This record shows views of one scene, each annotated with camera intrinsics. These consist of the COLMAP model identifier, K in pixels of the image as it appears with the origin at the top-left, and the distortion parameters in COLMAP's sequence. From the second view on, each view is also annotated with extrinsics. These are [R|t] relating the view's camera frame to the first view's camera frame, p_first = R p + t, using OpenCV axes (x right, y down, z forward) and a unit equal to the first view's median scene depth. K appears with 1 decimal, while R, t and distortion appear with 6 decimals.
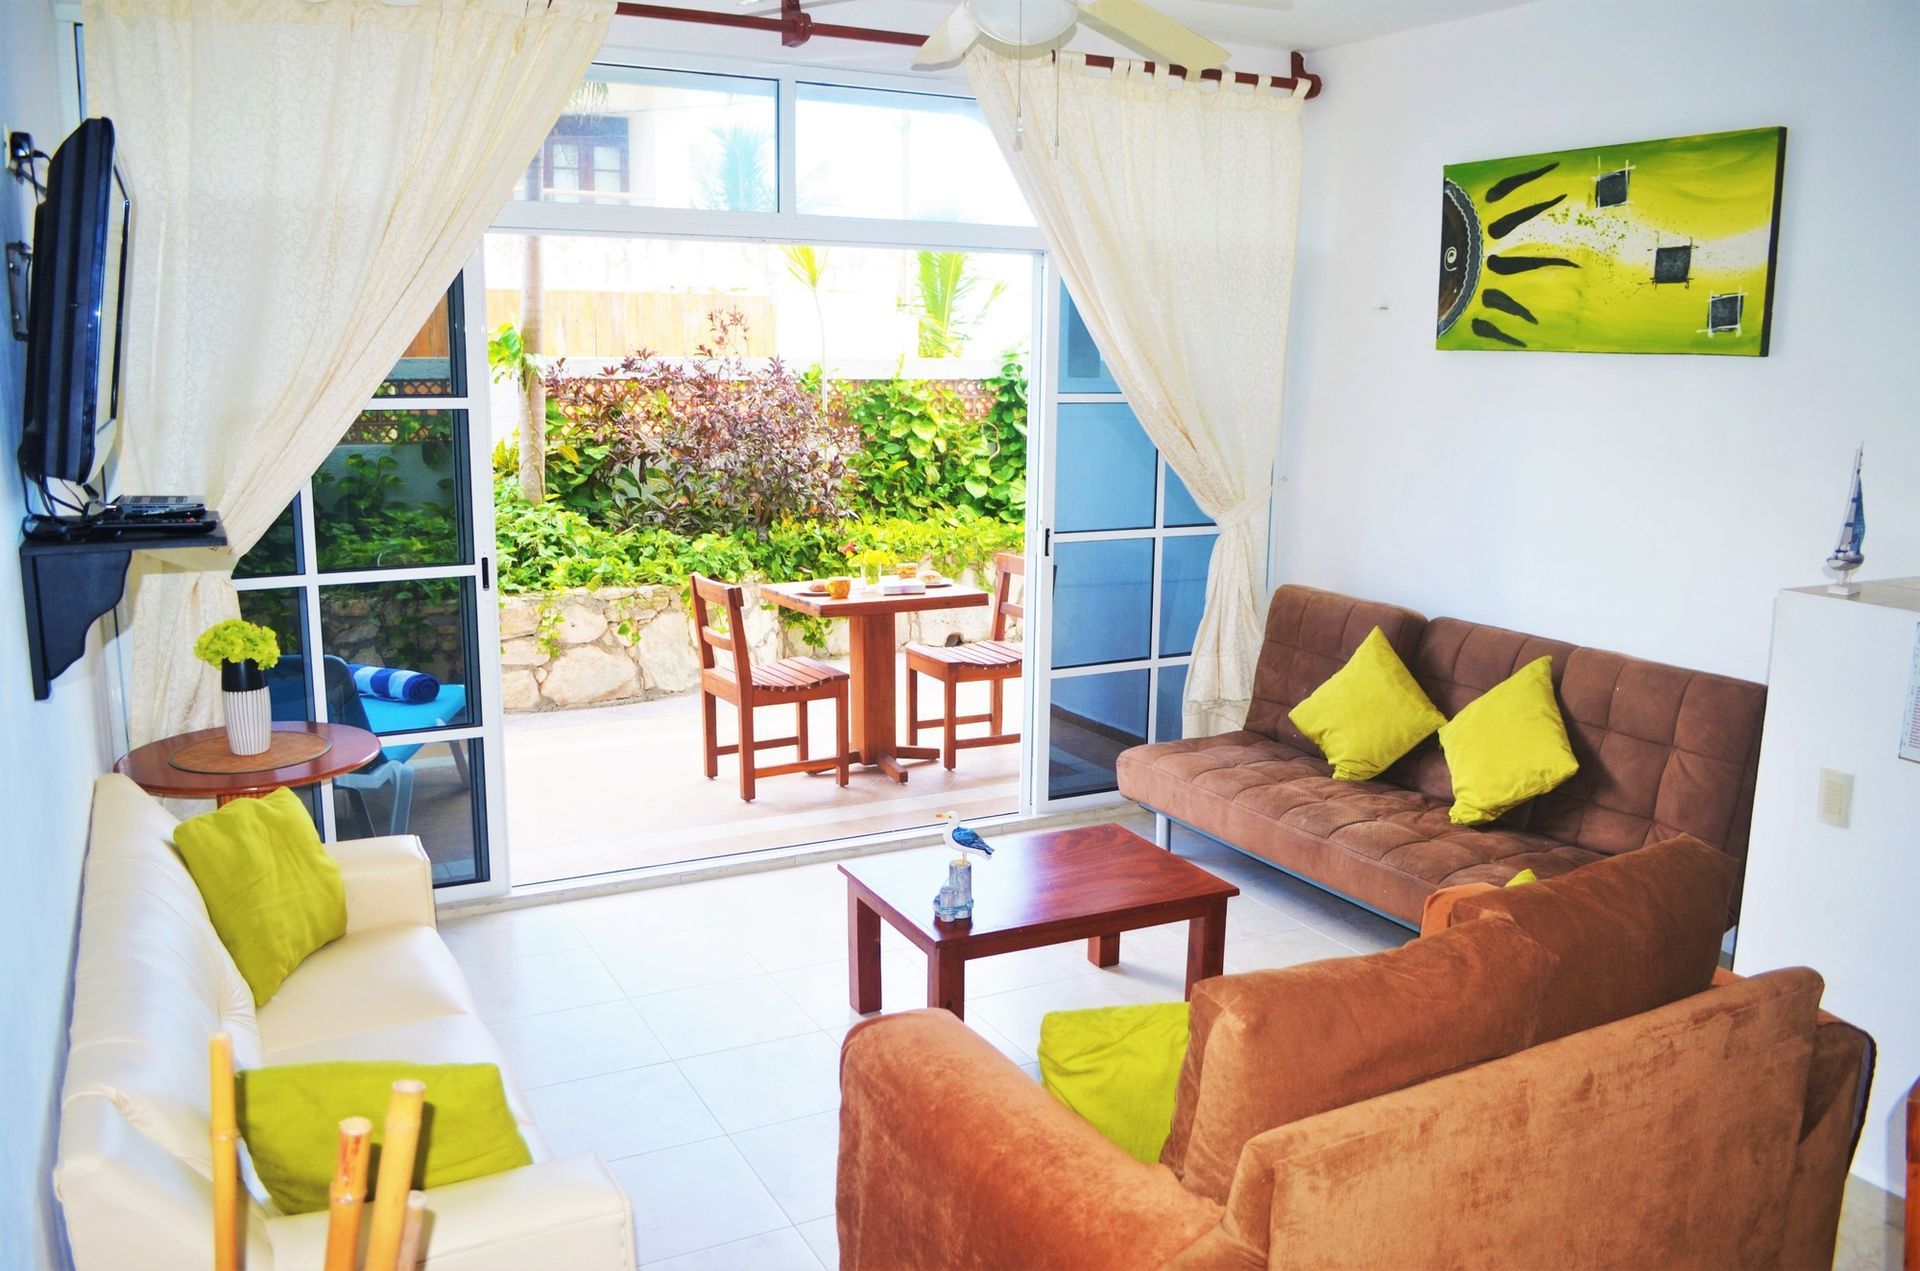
lens RADIAL K [[1501.4, 0, 960.0], [0, 1501.4, 635.5], [0, 0, 1]] dist [-0.085048, 0.012620]
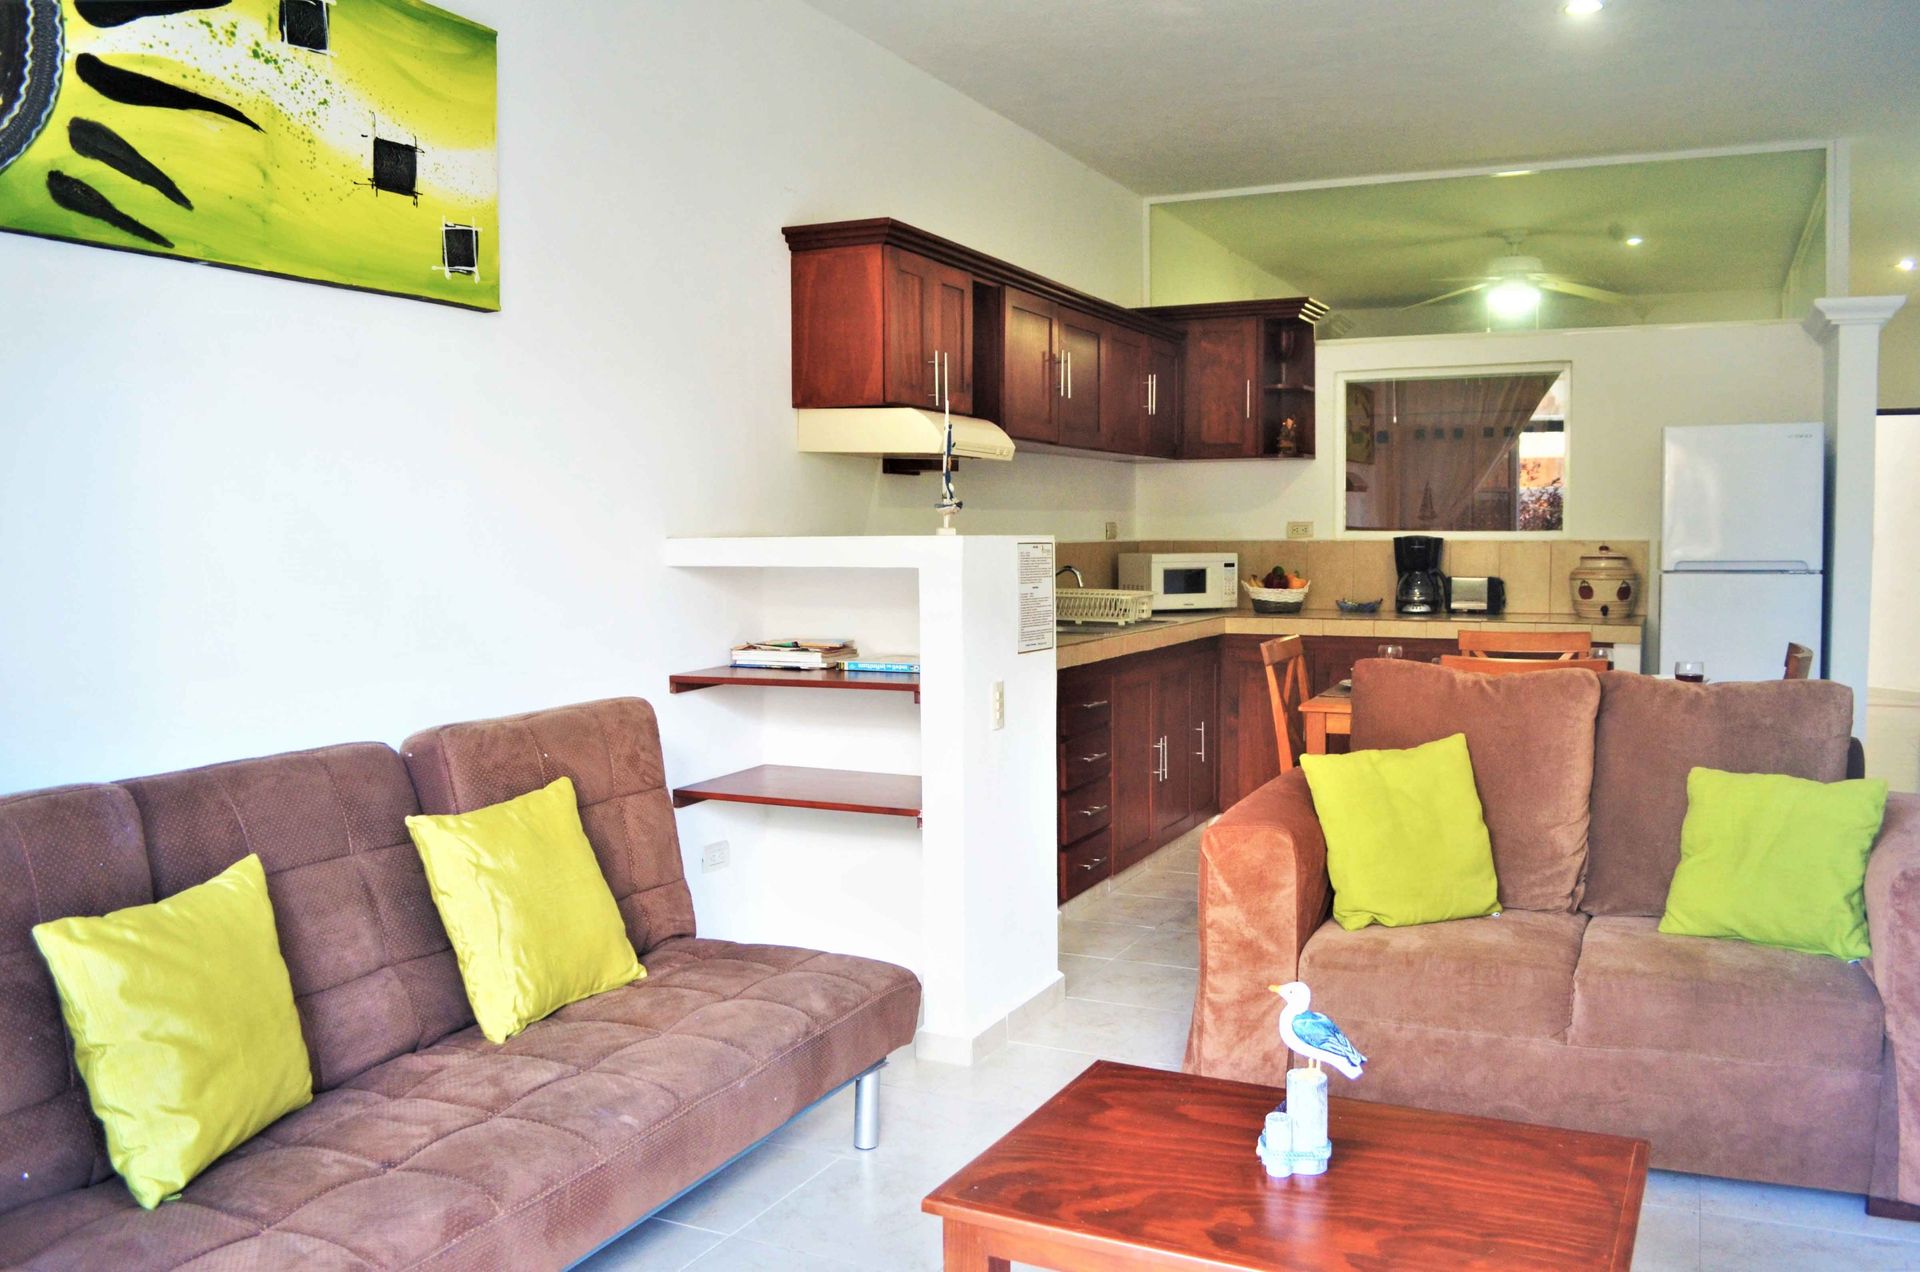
lens RADIAL K [[1544.9, 0, 960.0], [0, 1544.9, 636.0], [0, 0, 1]] dist [-0.076956, 0.006685]
pose [[-0.593669, -0.061854, 0.802329, -0.245019], [0.151011, 0.970765, 0.186576, -0.117516], [-0.790413, 0.231925, -0.566972, 1.131095]]
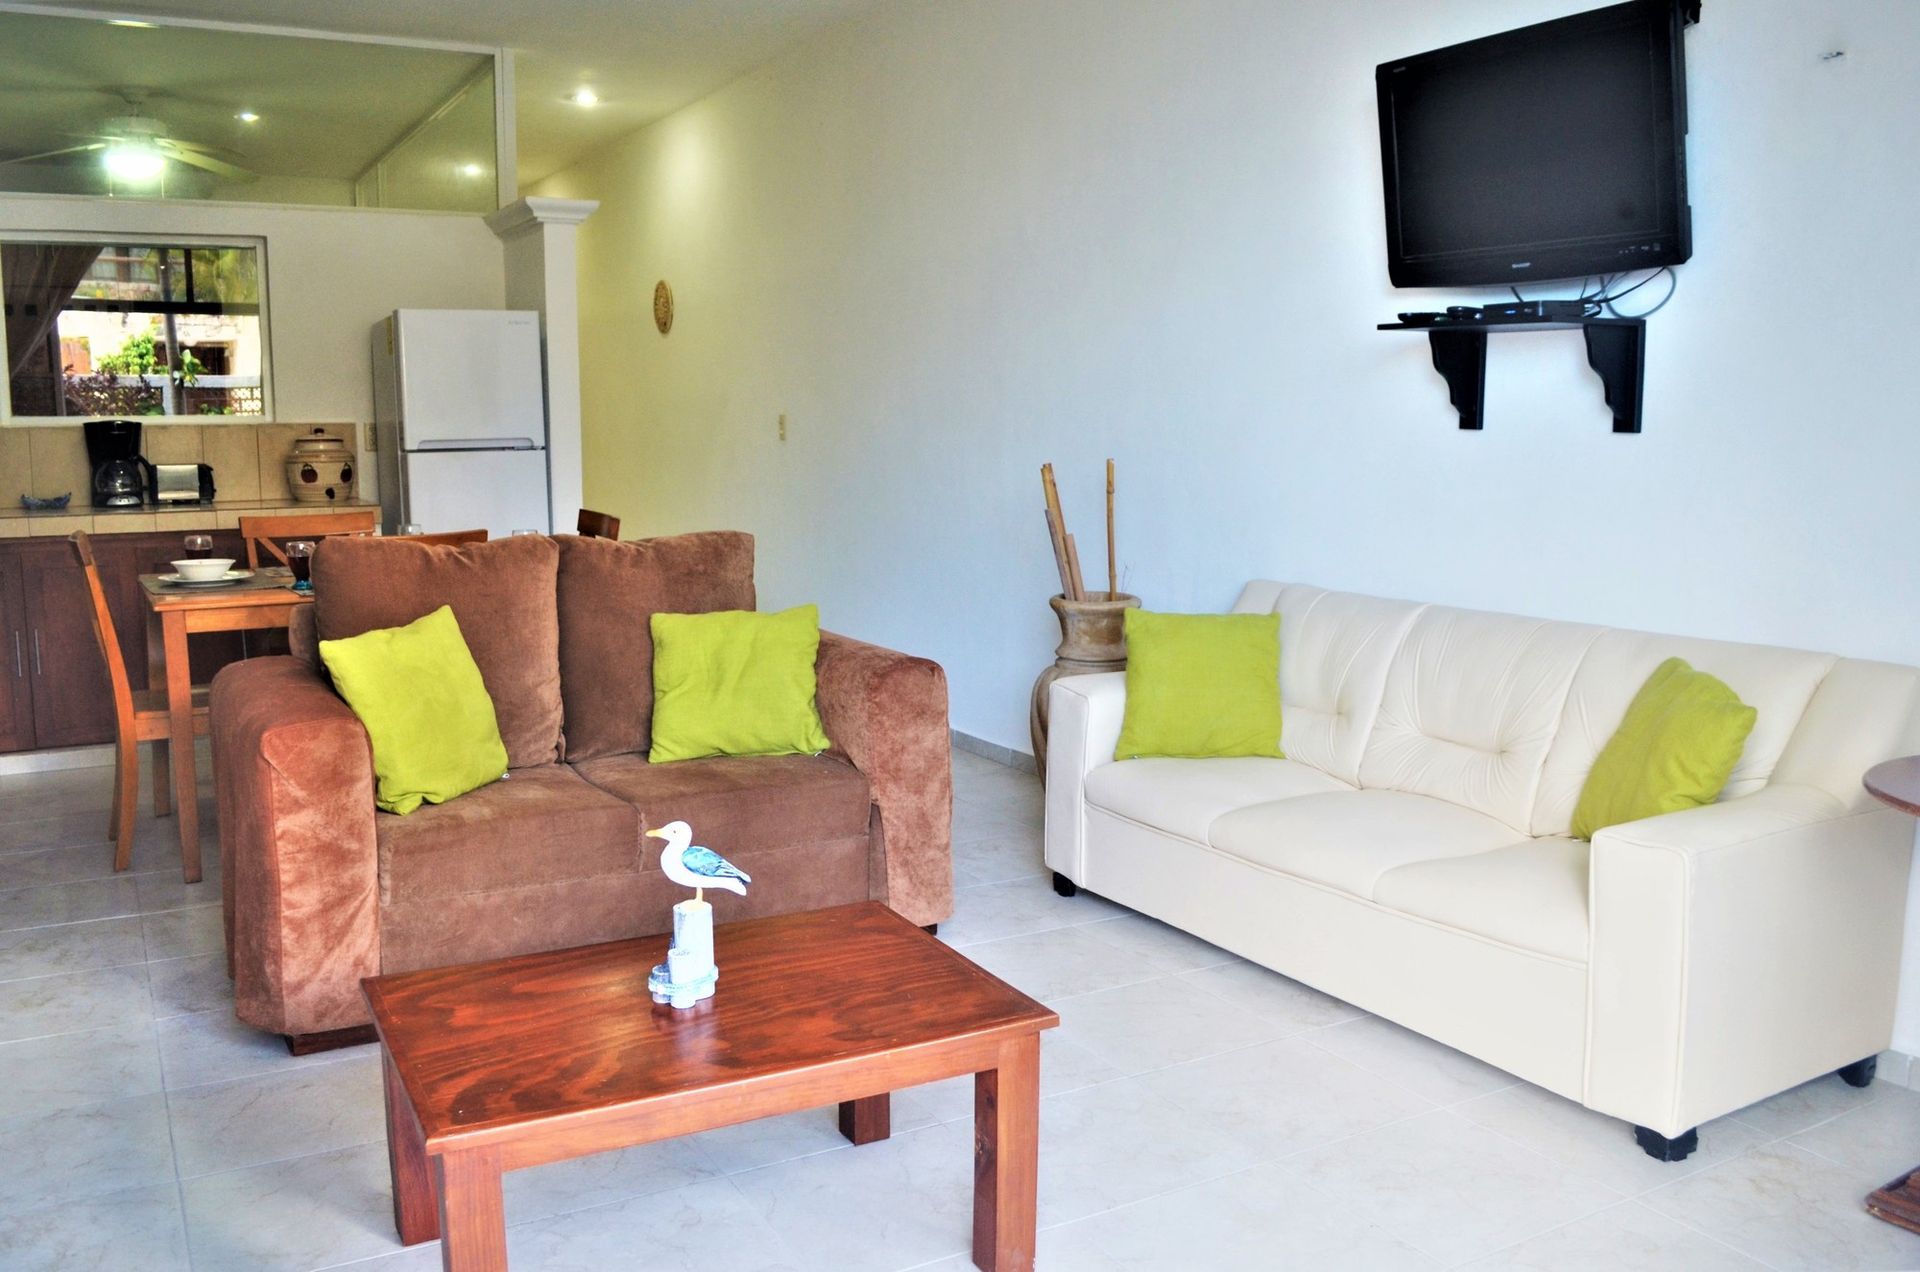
lens RADIAL K [[1587.5, 0, 960.0], [0, 1587.5, 636.0], [0, 0, 1]] dist [-0.074880, 0.001259]
pose [[-0.999657, -0.005502, -0.025592, -0.024679], [-0.013383, 0.947649, 0.319033, -0.128960], [0.022497, 0.319267, -0.947398, 1.262270]]
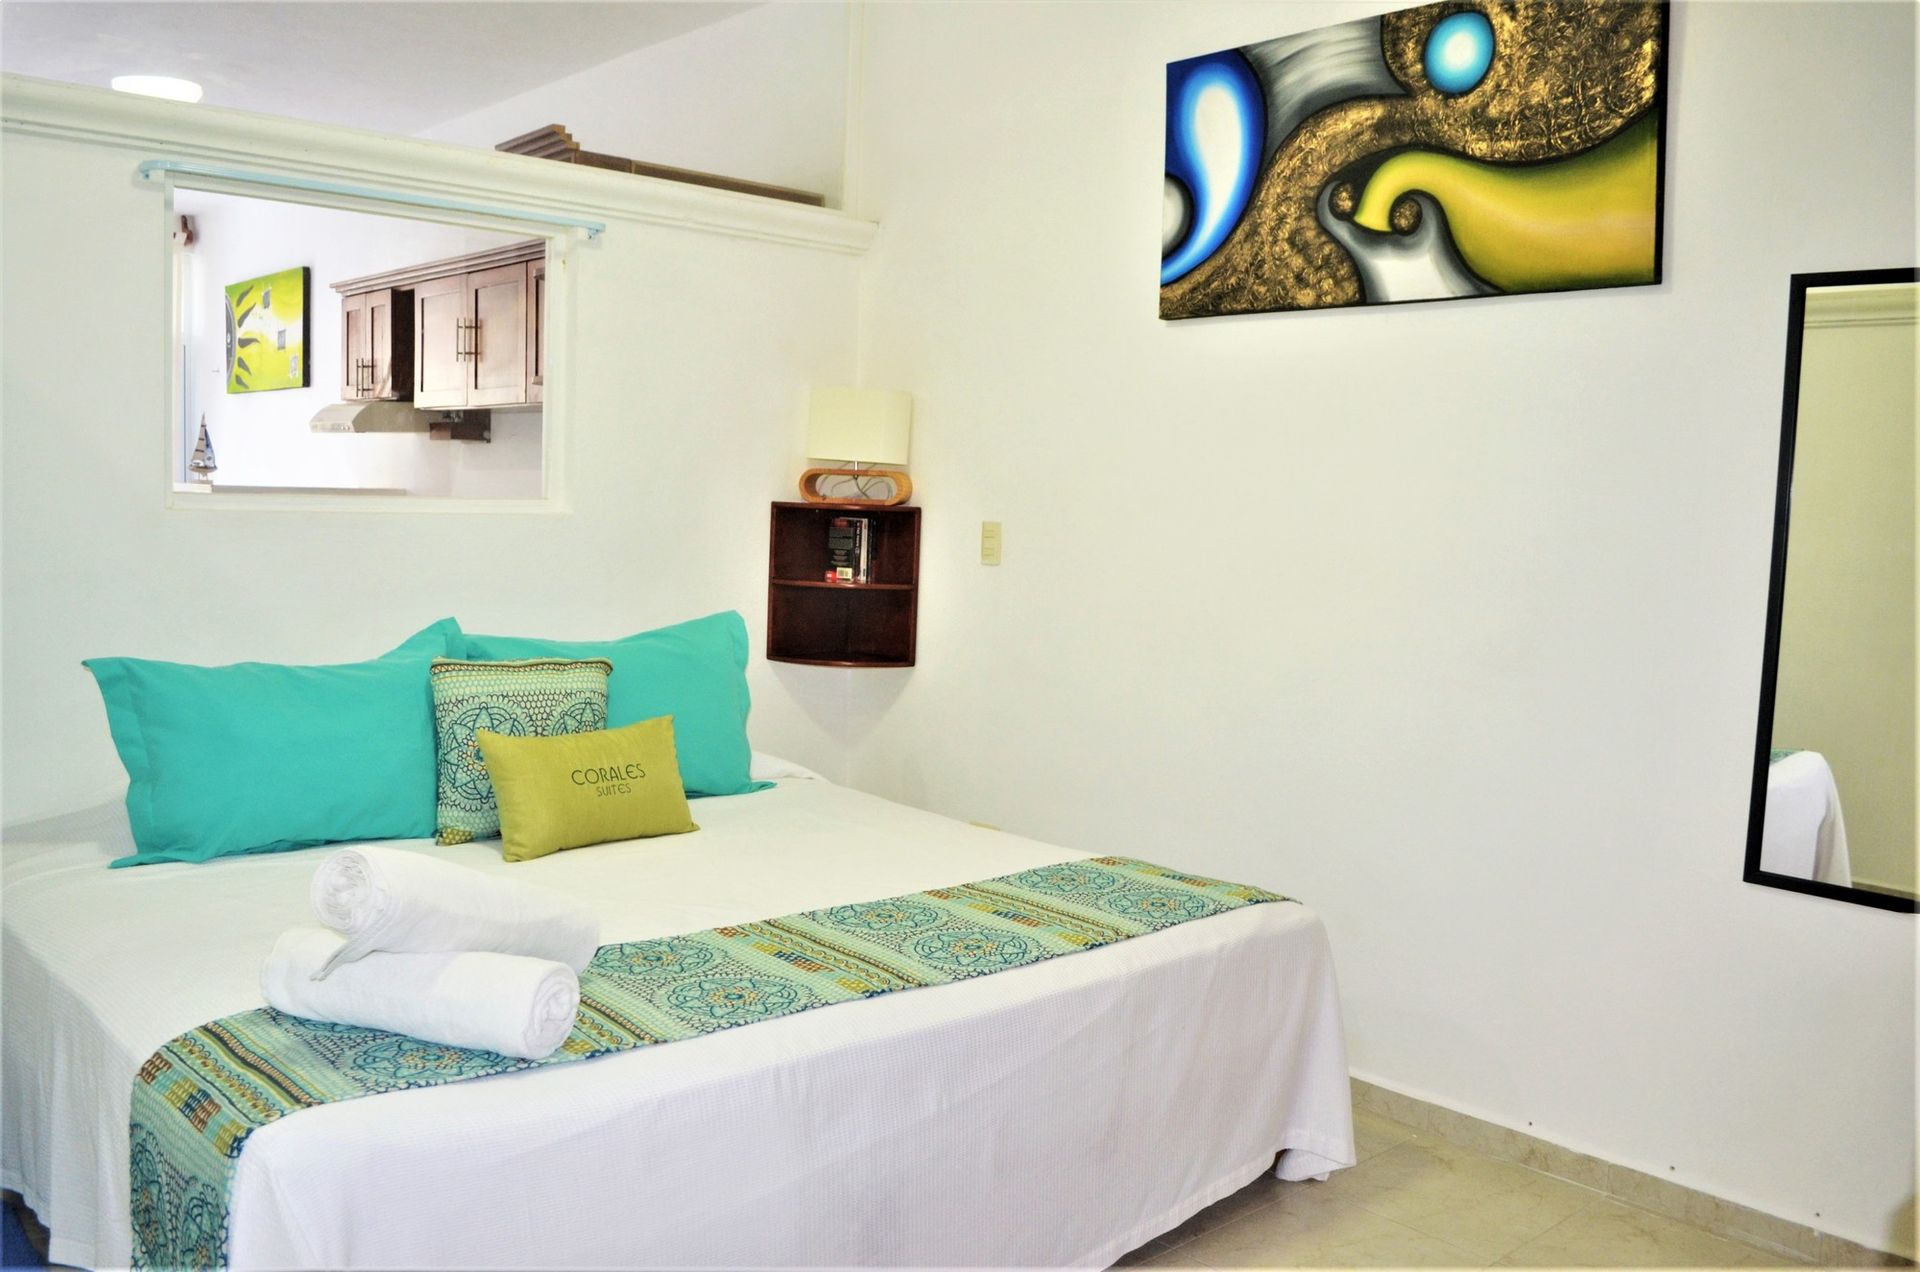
lens RADIAL K [[1587.5, 0, 960.0], [0, 1587.5, 636.0], [0, 0, 1]] dist [-0.074880, 0.001259]
pose [[0.968885, -0.004681, 0.247468, 0.745911], [0.027821, 0.995545, -0.090094, 0.283258], [-0.245944, 0.094175, 0.964698, -0.949866]]
